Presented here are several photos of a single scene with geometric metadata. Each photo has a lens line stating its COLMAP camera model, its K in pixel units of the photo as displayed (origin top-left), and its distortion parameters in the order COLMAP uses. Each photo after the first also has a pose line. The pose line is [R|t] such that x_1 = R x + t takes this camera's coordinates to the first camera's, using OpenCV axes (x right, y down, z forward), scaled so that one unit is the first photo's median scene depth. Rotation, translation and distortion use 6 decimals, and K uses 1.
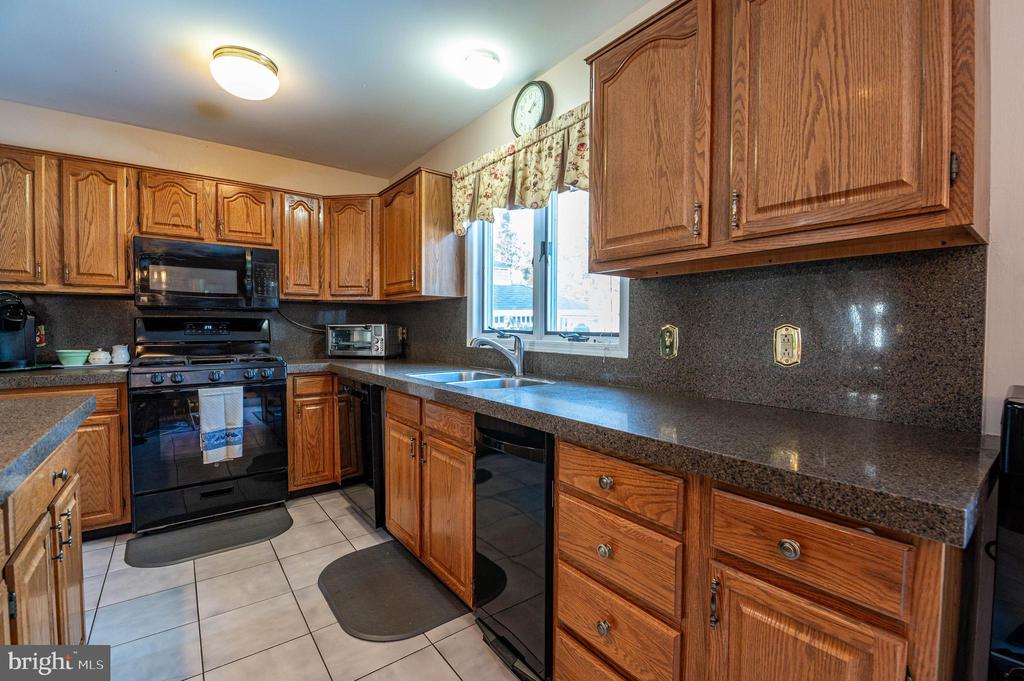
lens RADIAL K [[442.7, 0, 516.9], [0, 442.7, 339.5], [0, 0, 1]] dist [-0.000221, -0.011408]
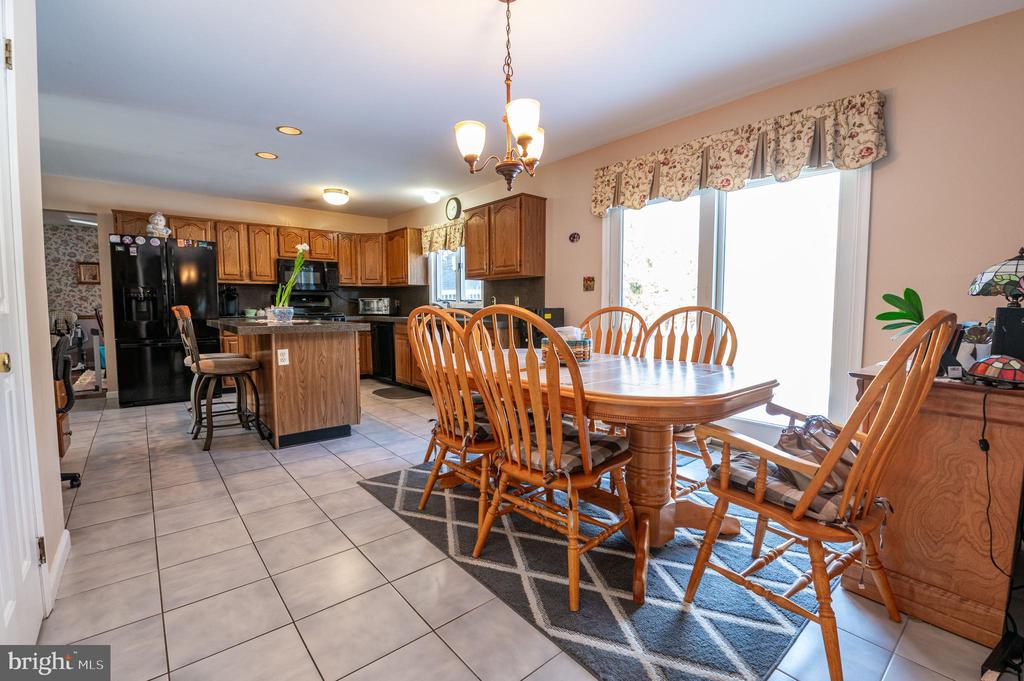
lens RADIAL K [[442.7, 0, 516.9], [0, 442.7, 339.5], [0, 0, 1]] dist [-0.000221, -0.011408]
pose [[0.998849, -0.006214, 0.047571, 0.234449], [0.003973, 0.998884, 0.047074, 0.077685], [-0.047810, -0.046830, 0.997758, -1.324851]]
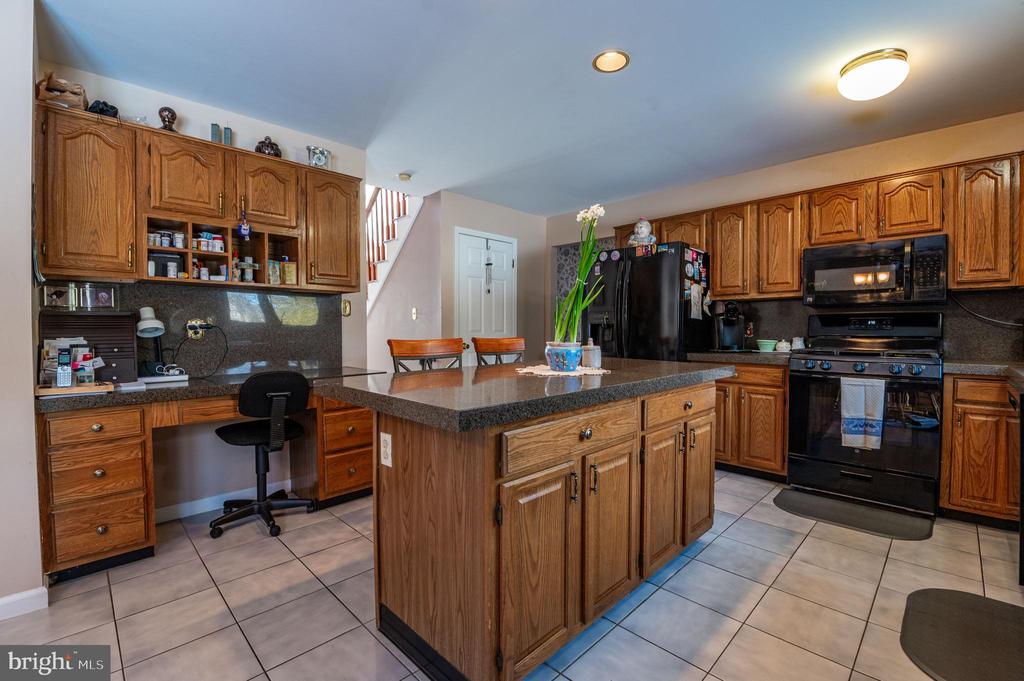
lens RADIAL K [[442.7, 0, 516.9], [0, 442.7, 339.5], [0, 0, 1]] dist [-0.000221, -0.011408]
pose [[0.131431, 0.022095, -0.991079, 0.257233], [-0.025659, 0.999492, 0.018879, 0.016518], [0.990993, 0.022949, 0.131932, 0.040364]]
